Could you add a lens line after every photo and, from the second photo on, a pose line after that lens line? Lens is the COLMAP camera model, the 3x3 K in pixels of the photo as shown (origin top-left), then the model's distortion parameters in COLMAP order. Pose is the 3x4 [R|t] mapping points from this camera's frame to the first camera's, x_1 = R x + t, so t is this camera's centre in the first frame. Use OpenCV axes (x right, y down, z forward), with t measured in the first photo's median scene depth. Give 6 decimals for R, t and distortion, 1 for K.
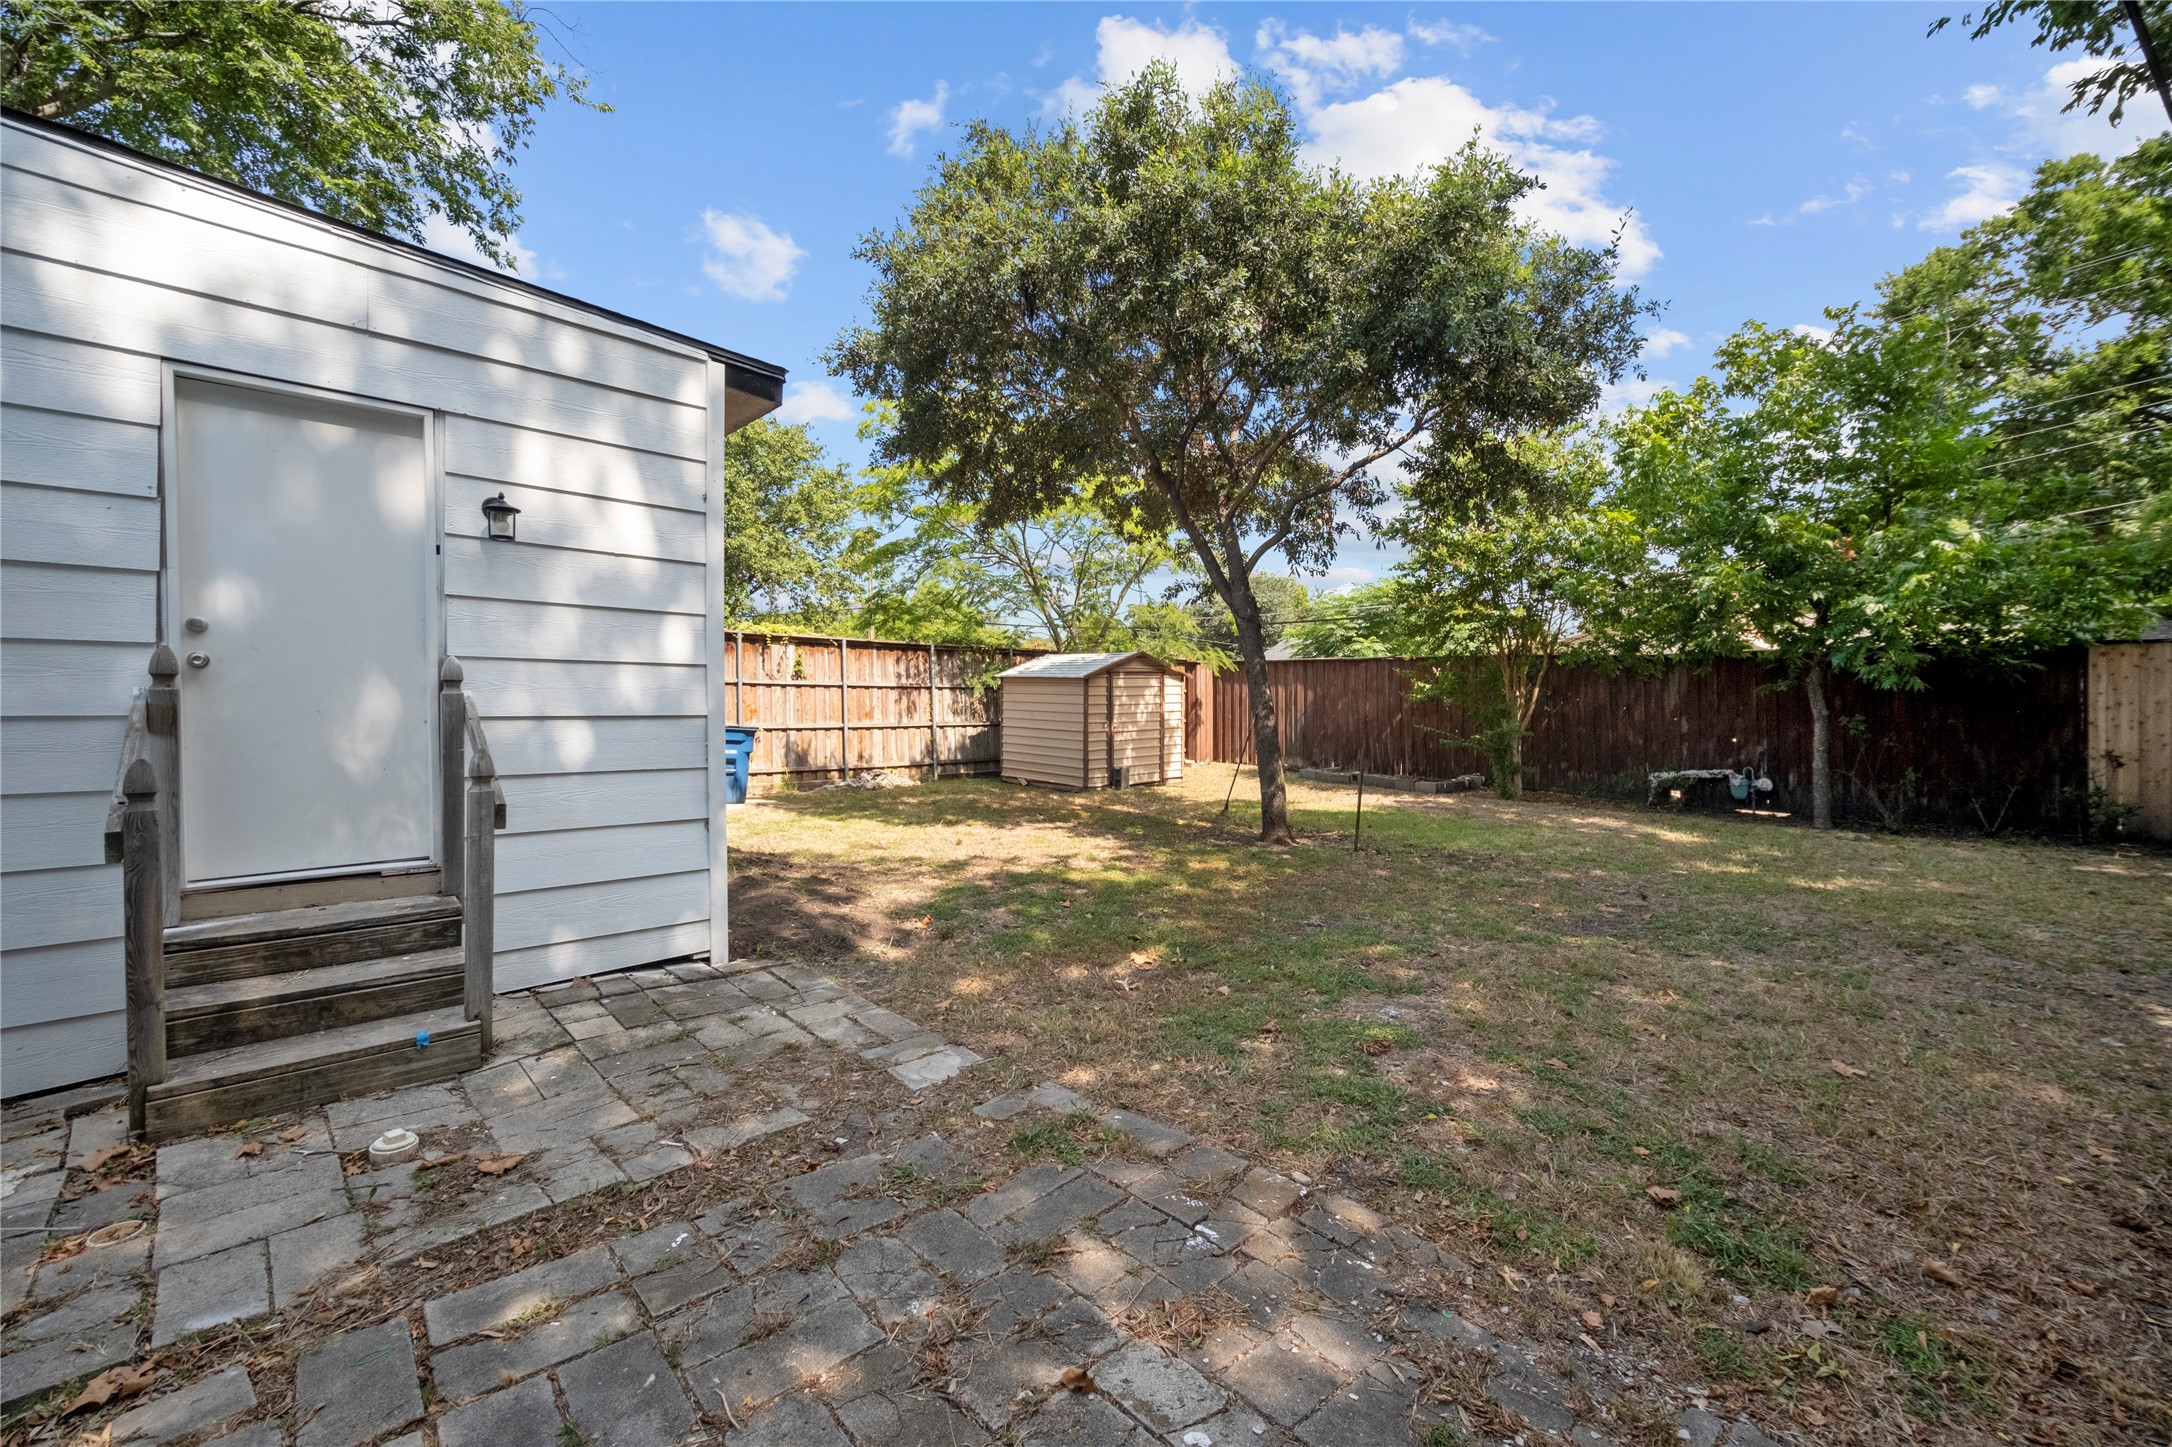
lens RADIAL K [[876.5, 0, 1081.5], [0, 876.5, 711.4], [0, 0, 1]] dist [-0.003901, -0.000766]
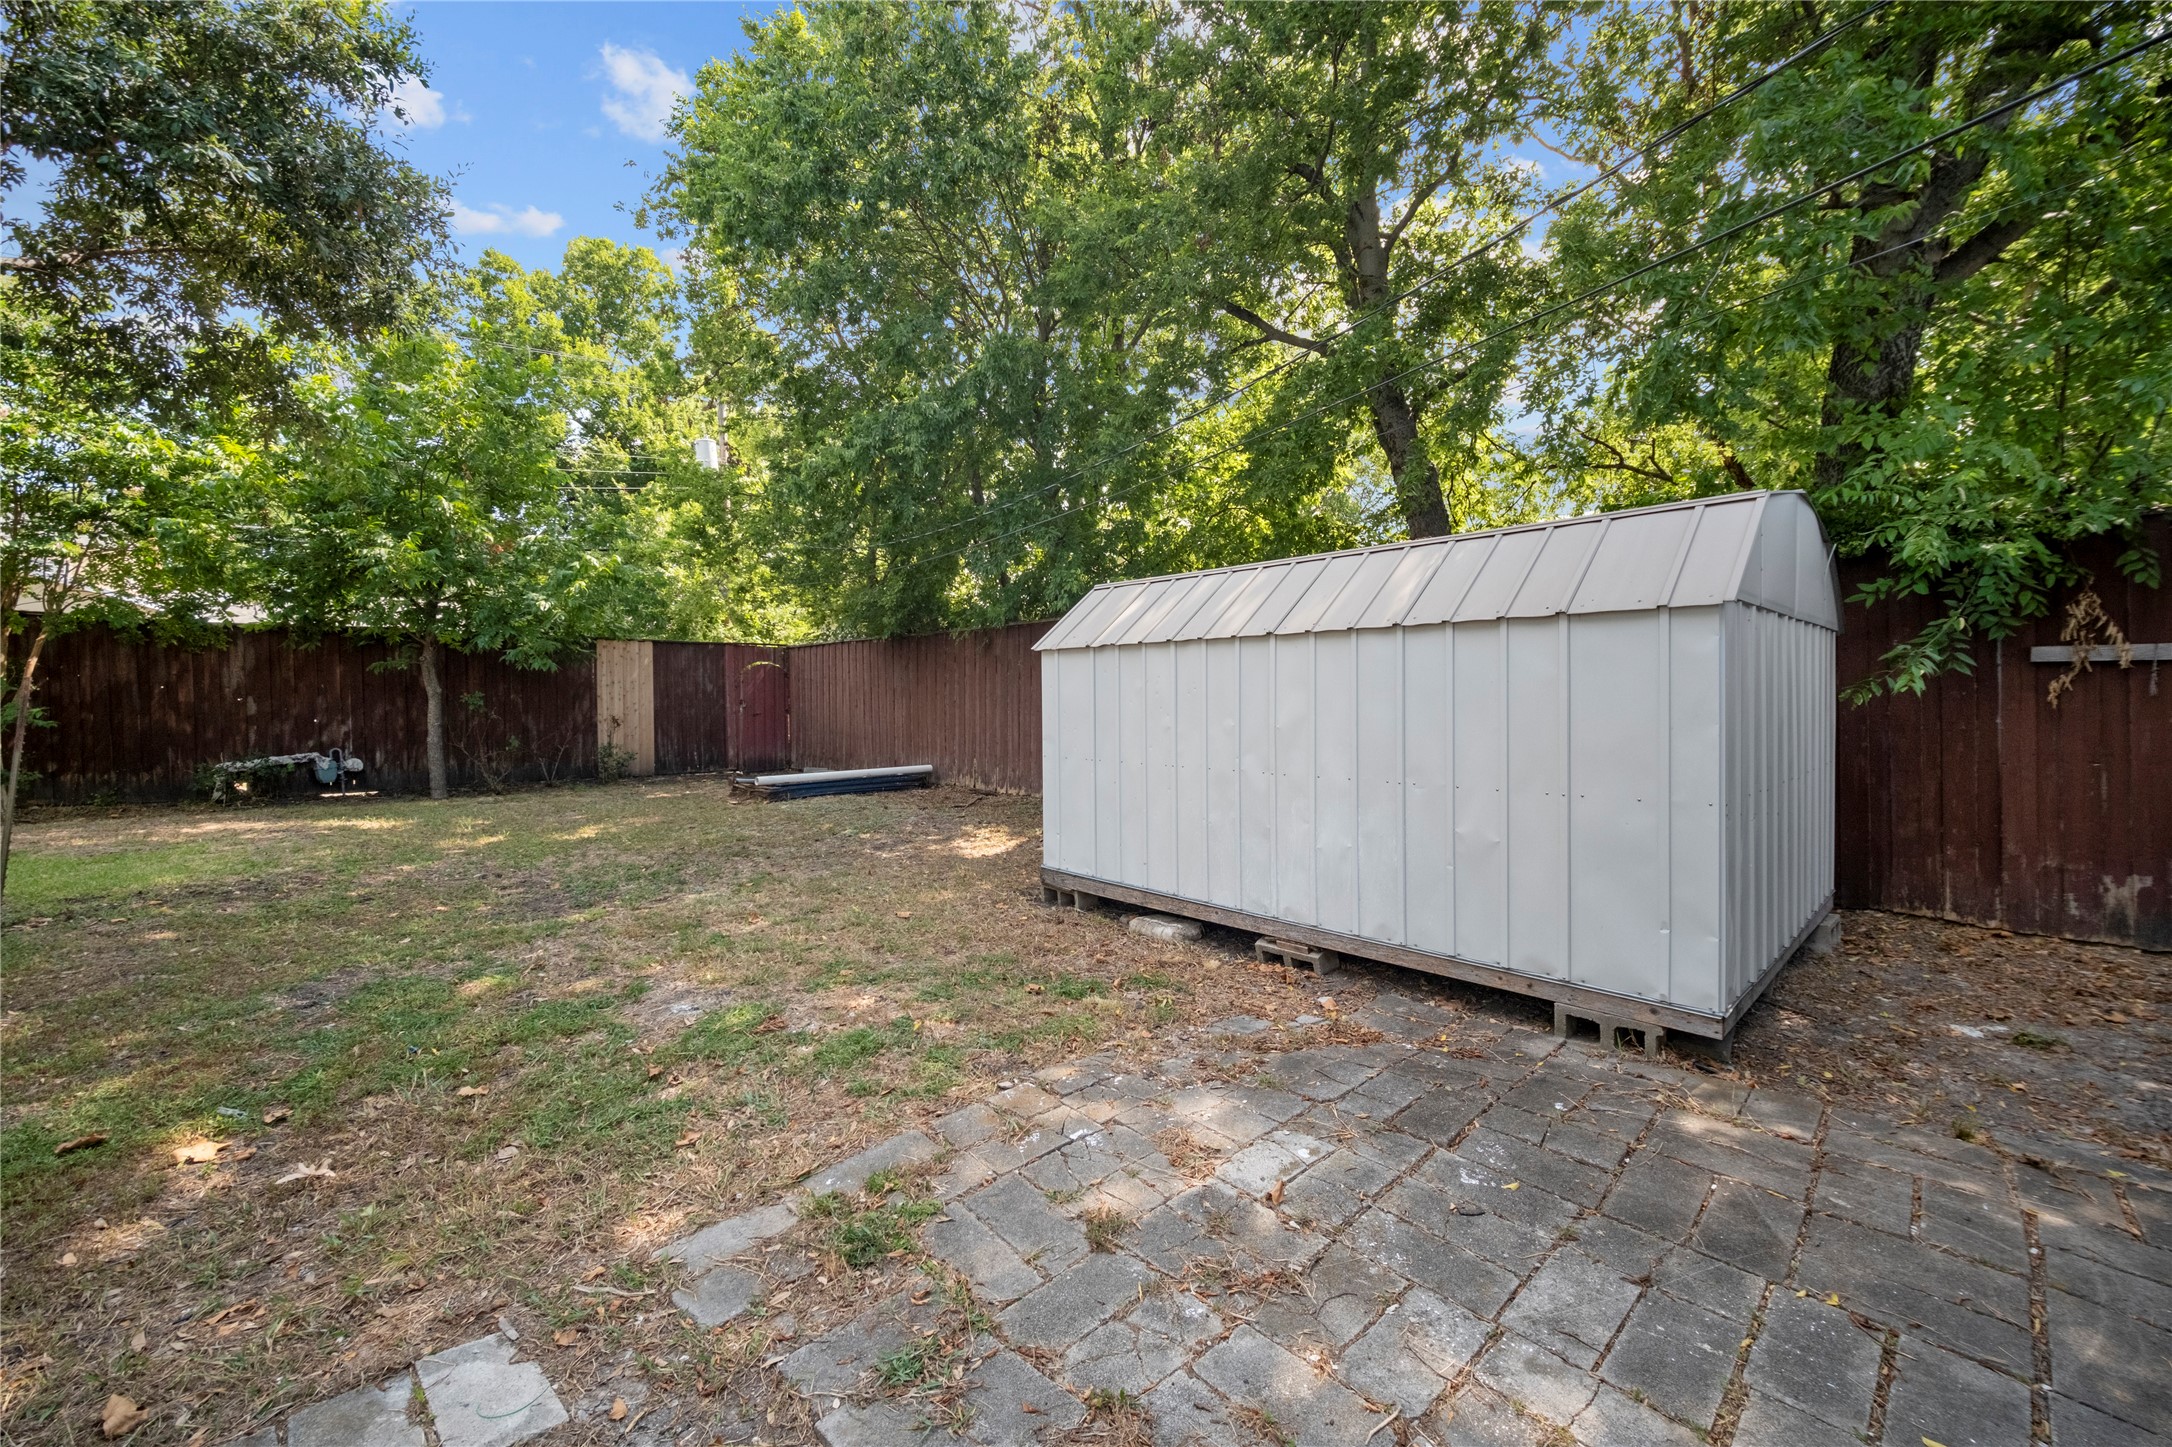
lens RADIAL K [[876.5, 0, 1081.3], [0, 876.5, 706.1], [0, 0, 1]] dist [-0.003901, -0.000766]
pose [[0.001712, -0.026491, 0.999648, -0.568029], [0.009335, 0.999606, 0.026474, 0.000780], [-0.999955, 0.009286, 0.001958, 0.566227]]
